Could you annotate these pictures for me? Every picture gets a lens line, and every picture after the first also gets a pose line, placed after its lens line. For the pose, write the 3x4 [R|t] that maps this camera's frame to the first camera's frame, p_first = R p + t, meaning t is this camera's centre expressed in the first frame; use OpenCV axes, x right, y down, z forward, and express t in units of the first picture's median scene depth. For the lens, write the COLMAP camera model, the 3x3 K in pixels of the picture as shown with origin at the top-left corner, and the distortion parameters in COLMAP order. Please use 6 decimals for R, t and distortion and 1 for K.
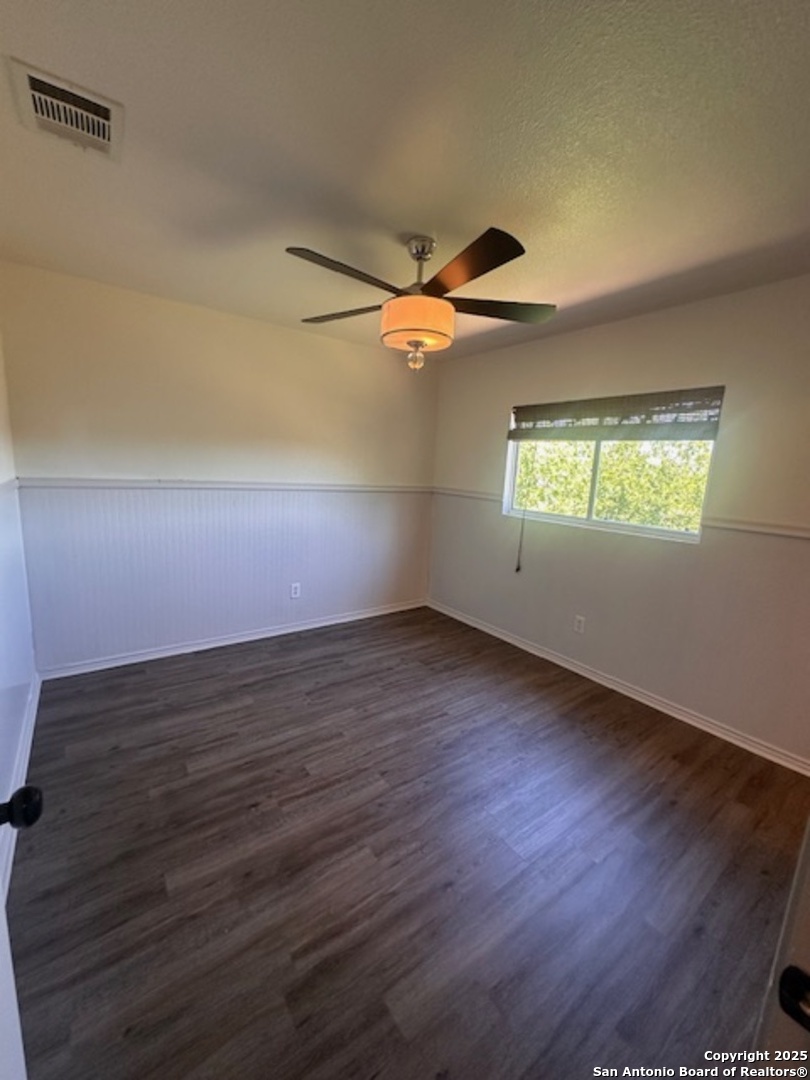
lens RADIAL K [[430.9, 0, 405.6], [0, 430.9, 539.3], [0, 0, 1]] dist [-0.002775, -0.000021]
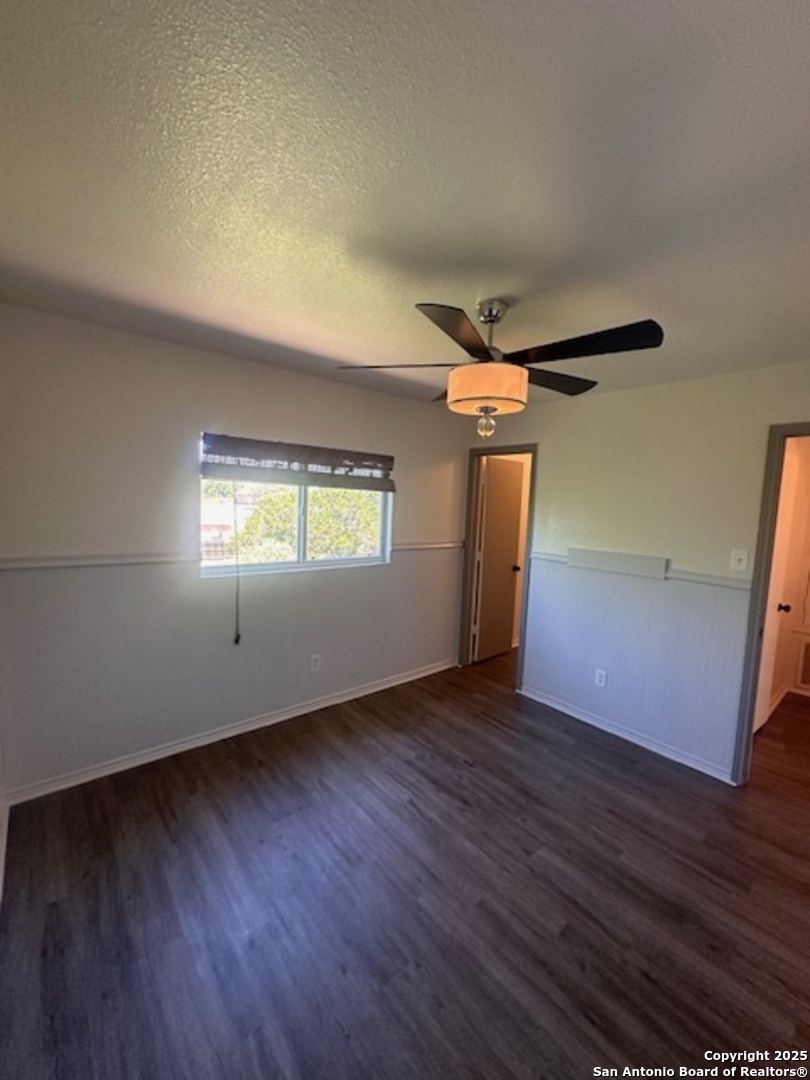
lens RADIAL K [[430.9, 0, 405.6], [0, 430.9, 539.3], [0, 0, 1]] dist [-0.002775, -0.000021]
pose [[-0.060195, -0.140855, 0.988199, -0.724116], [0.124415, 0.981215, 0.147439, -0.268732], [-0.990403, 0.131822, -0.041540, 0.985119]]
